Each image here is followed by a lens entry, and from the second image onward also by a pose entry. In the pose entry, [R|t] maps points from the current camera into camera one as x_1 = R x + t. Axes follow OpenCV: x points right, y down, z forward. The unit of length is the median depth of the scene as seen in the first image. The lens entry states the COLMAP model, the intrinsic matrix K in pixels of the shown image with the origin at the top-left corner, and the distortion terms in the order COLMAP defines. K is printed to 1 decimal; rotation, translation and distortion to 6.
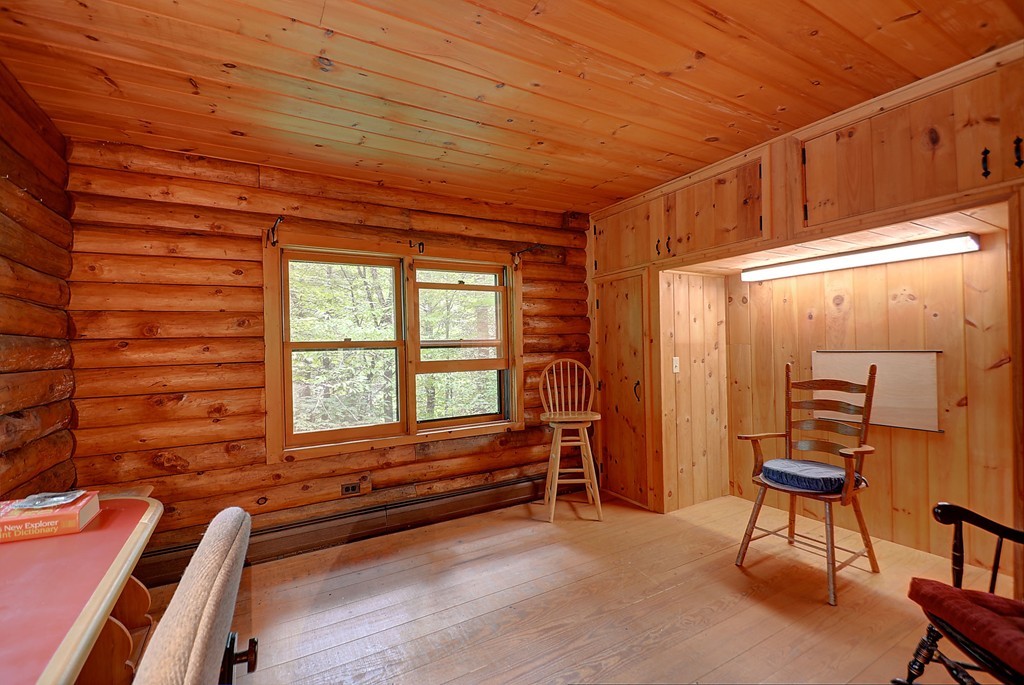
lens RADIAL K [[452.1, 0, 512.0], [0, 452.1, 342.5], [0, 0, 1]] dist [0.025615, -0.016900]
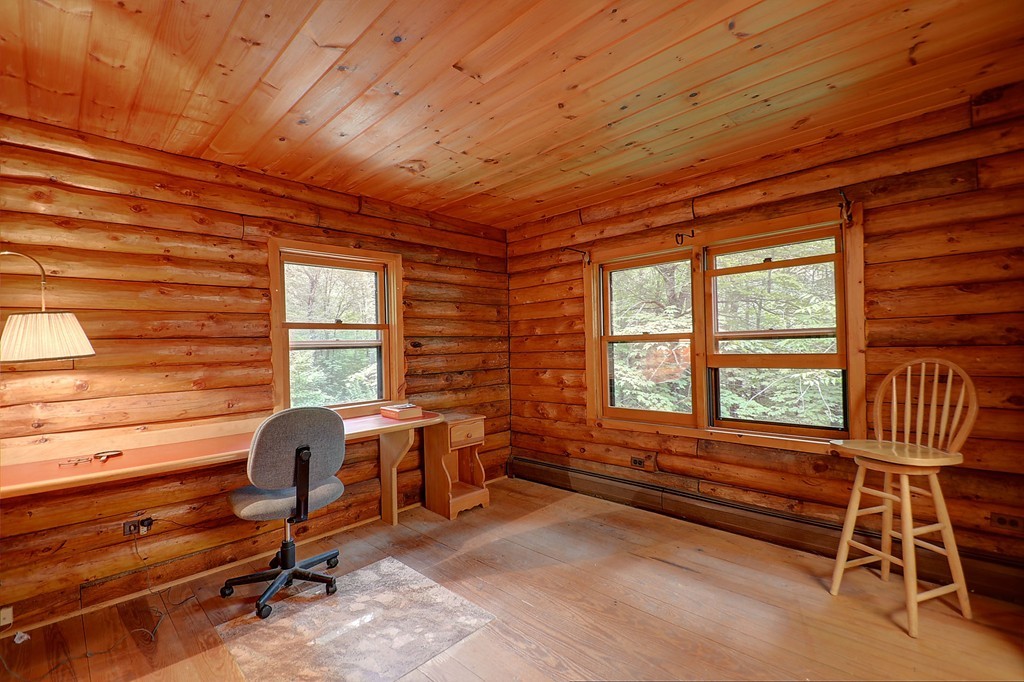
lens RADIAL K [[465.3, 0, 512.0], [0, 465.3, 341.0], [0, 0, 1]] dist [-0.001222, -0.000530]
pose [[0.260731, 0.007071, -0.965386, 0.628947], [0.026562, 0.999542, 0.014495, -0.011174], [0.965046, -0.029422, 0.260424, 0.351190]]
